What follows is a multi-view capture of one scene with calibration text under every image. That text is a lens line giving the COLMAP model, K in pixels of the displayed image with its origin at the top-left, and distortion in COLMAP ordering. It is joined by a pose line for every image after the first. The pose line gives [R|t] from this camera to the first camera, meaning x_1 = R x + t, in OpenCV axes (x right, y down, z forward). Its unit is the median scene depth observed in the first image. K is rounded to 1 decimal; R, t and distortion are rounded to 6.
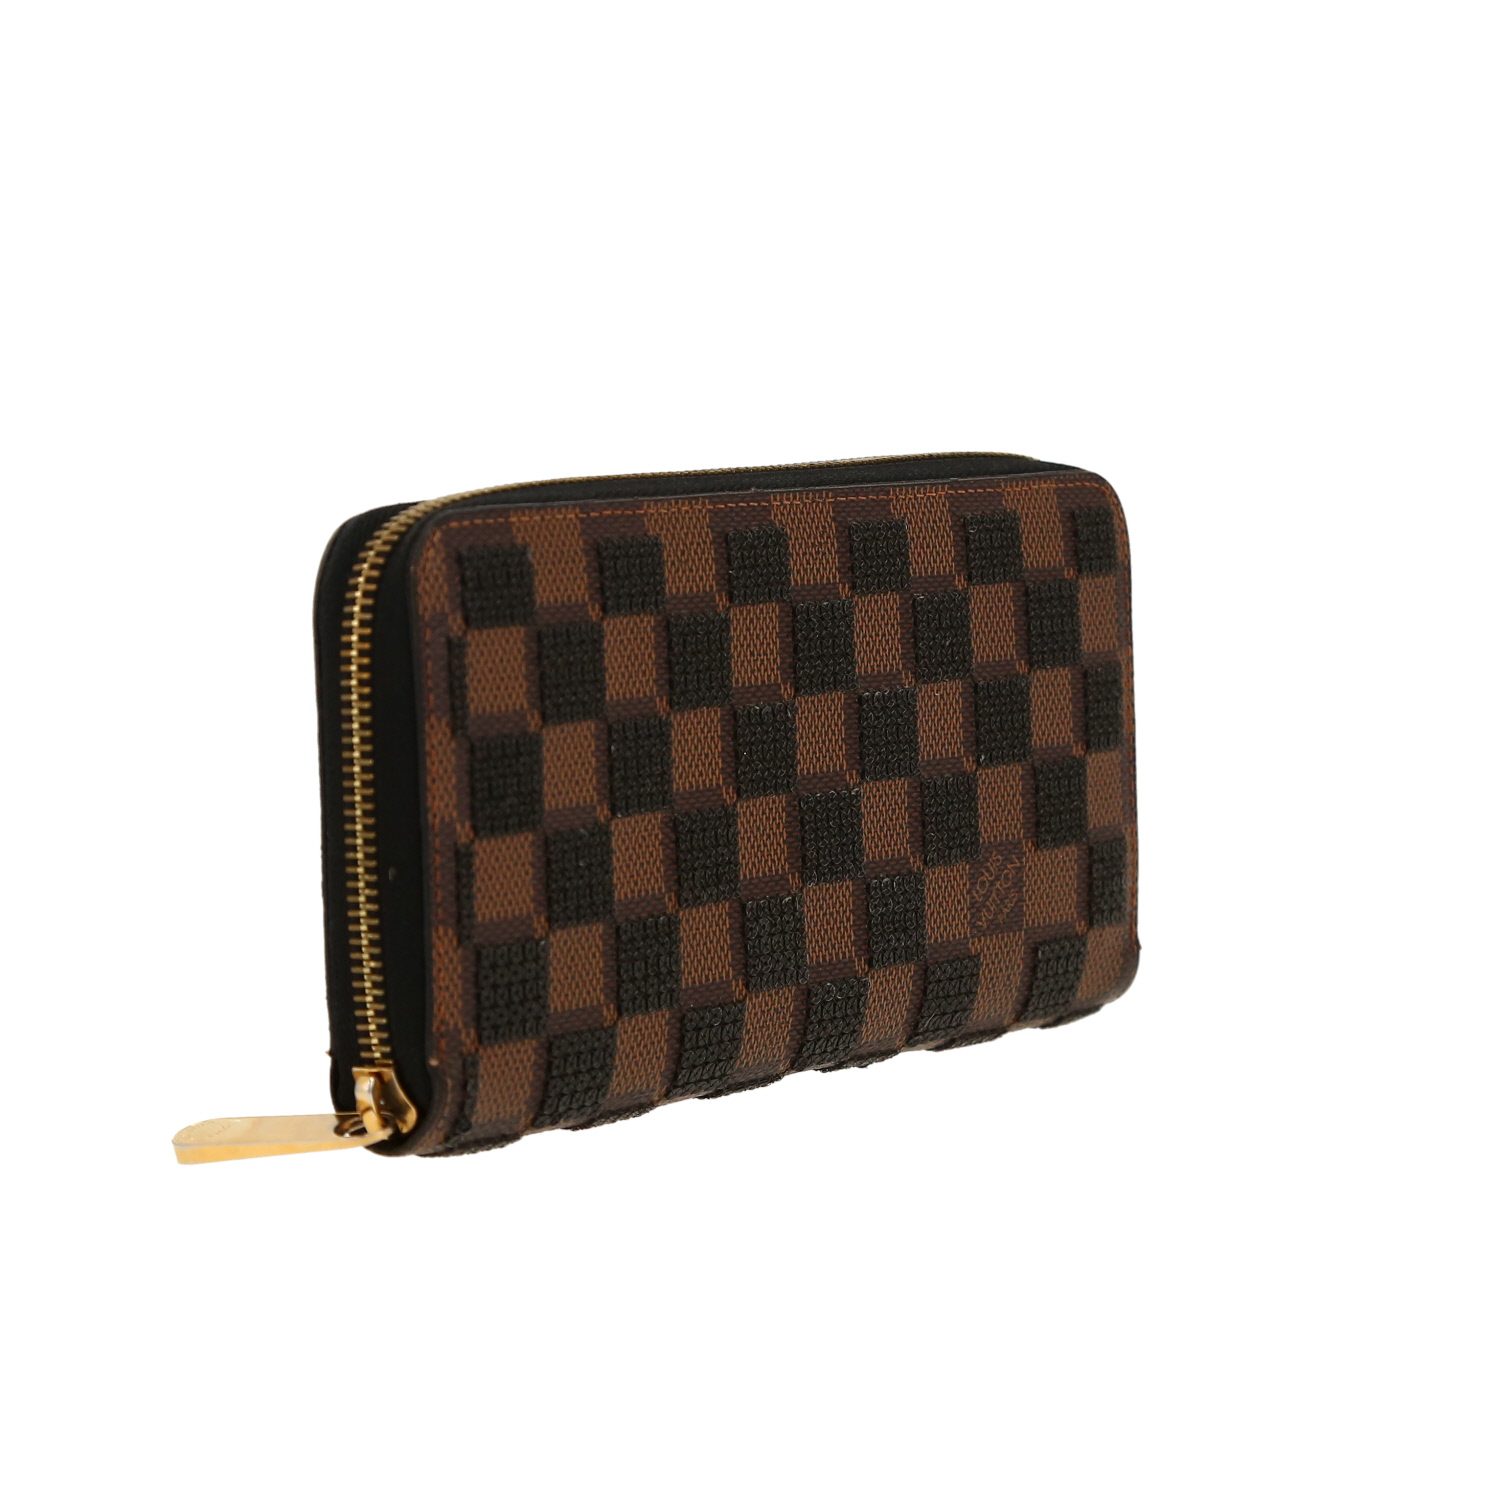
lens RADIAL K [[4460.3, 0, 750.0], [0, 4460.3, 750.0], [0, 0, 1]] dist [0.080634, 0.346995]
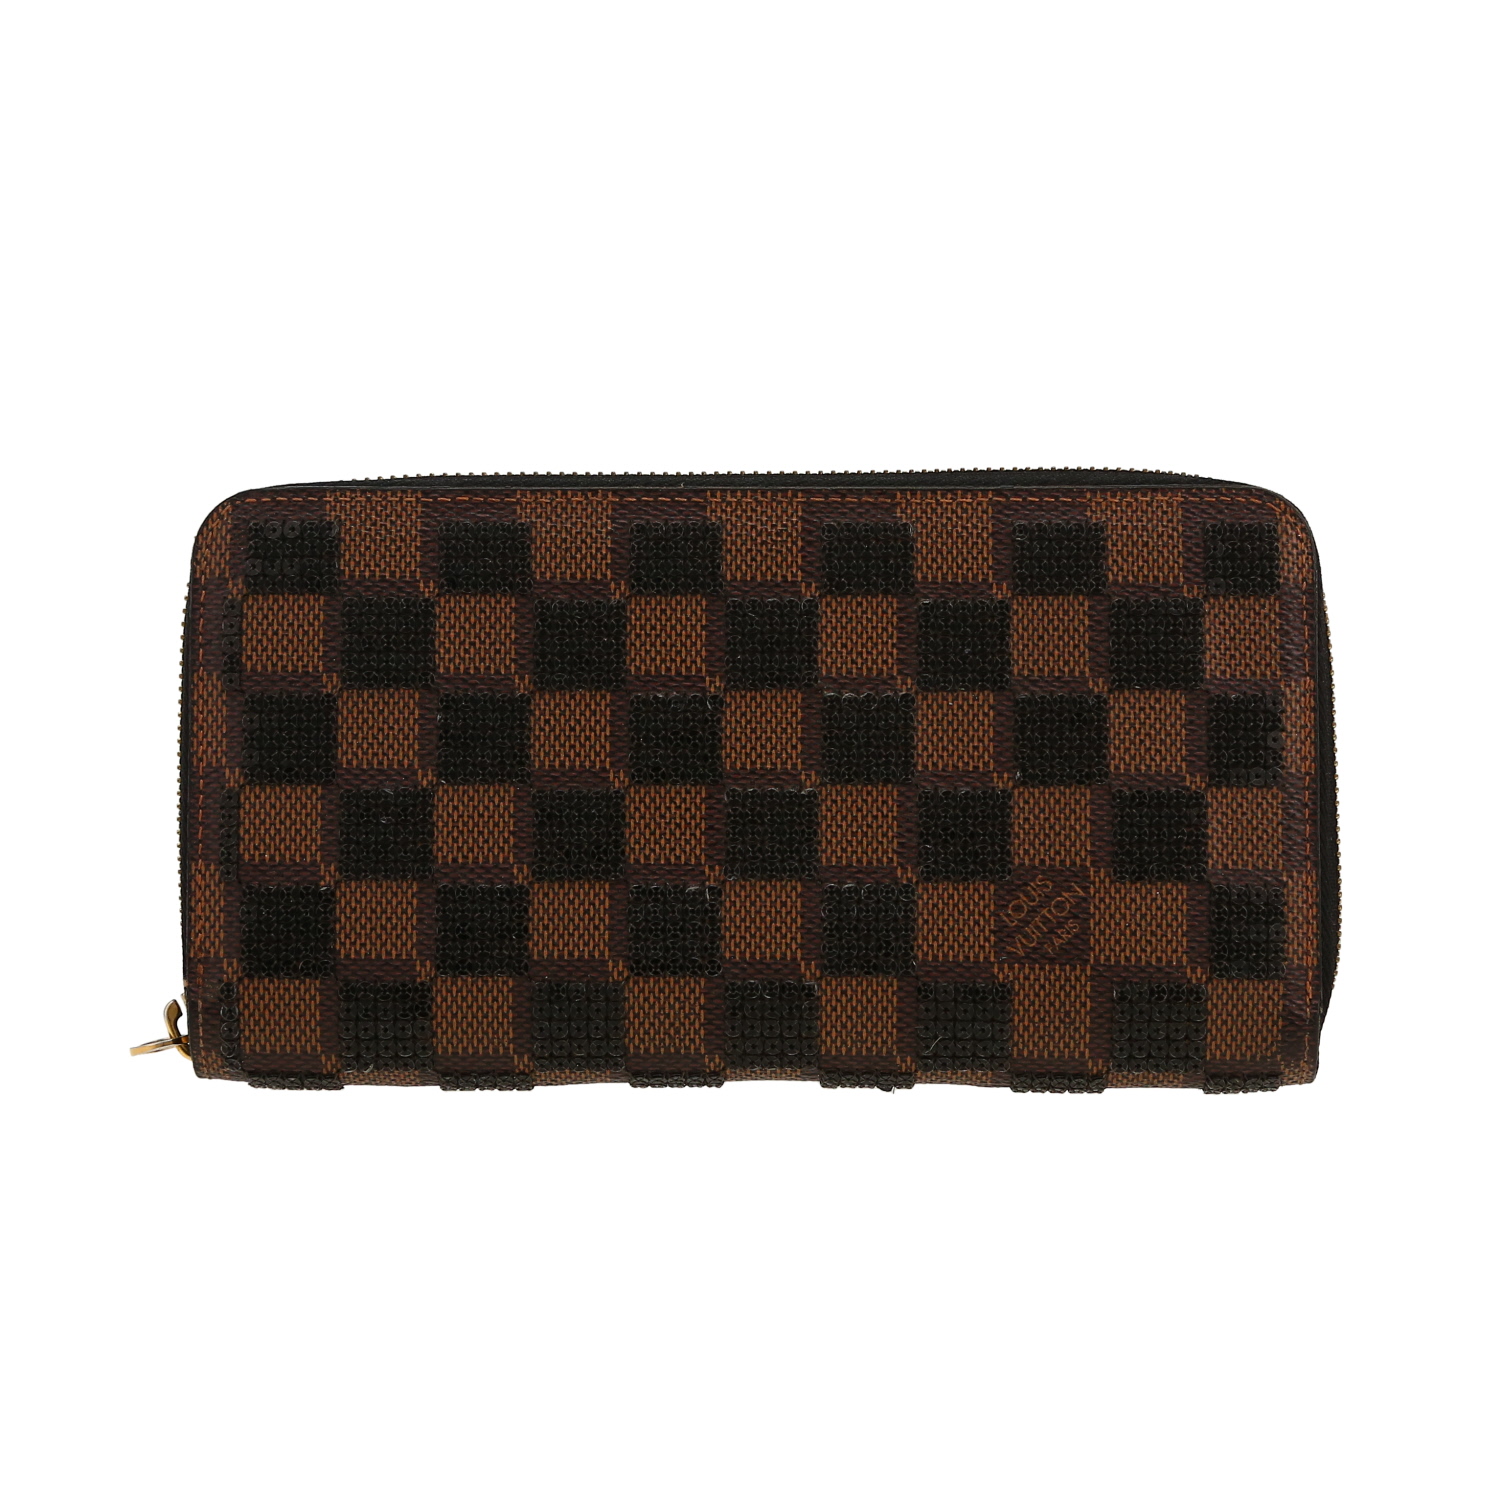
lens RADIAL K [[4460.3, 0, 750.0], [0, 4460.3, 750.0], [0, 0, 1]] dist [0.080634, 0.346995]
pose [[0.625335, -0.025626, -0.779936, 0.812576], [-0.083925, 0.991455, -0.099865, 0.103236], [0.775831, 0.127905, 0.617841, 0.392761]]
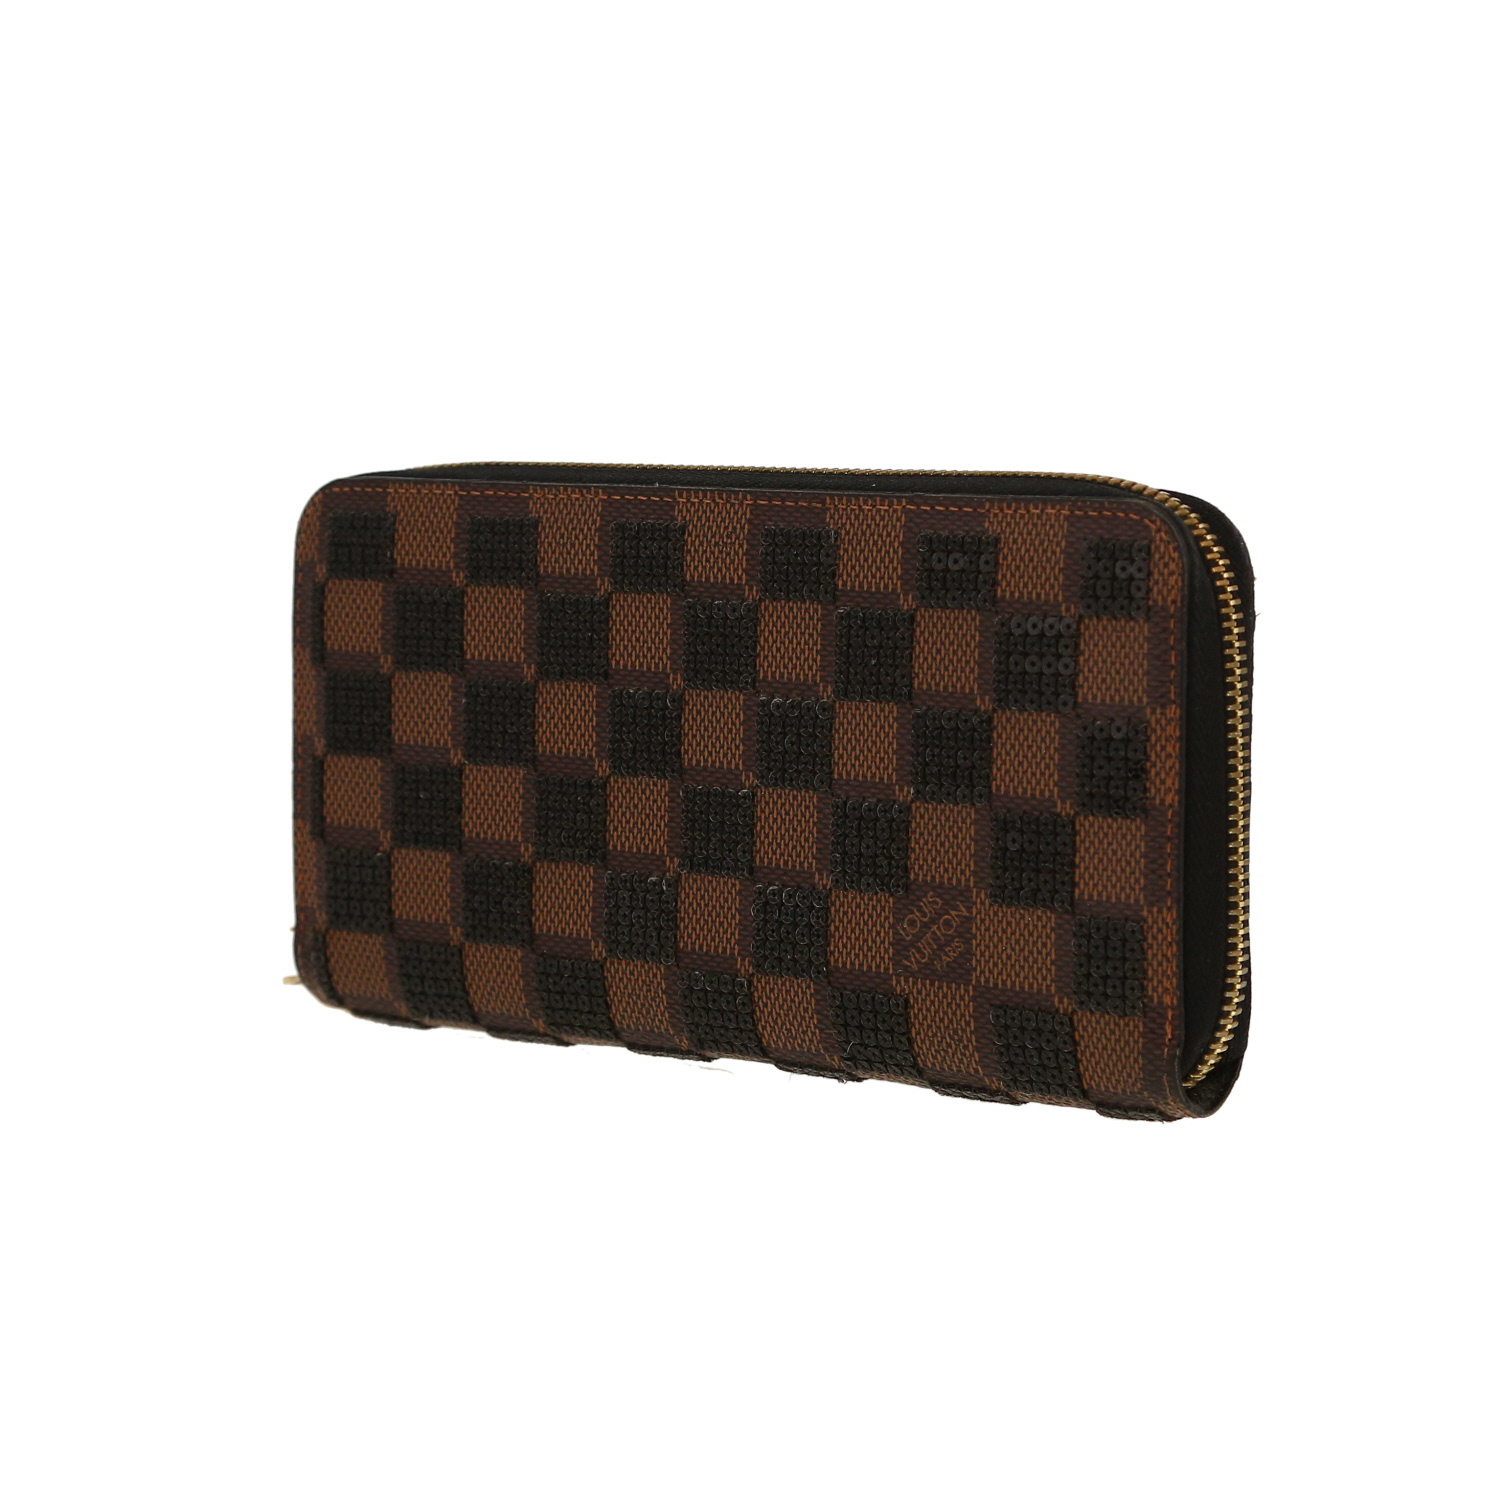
lens RADIAL K [[4460.3, 0, 750.0], [0, 4460.3, 750.0], [0, 0, 1]] dist [0.080634, 0.346995]
pose [[0.063749, 0.118349, -0.990924, 1.055705], [-0.091927, 0.989418, 0.112256, -0.117320], [0.993723, 0.083936, 0.073954, 0.958481]]
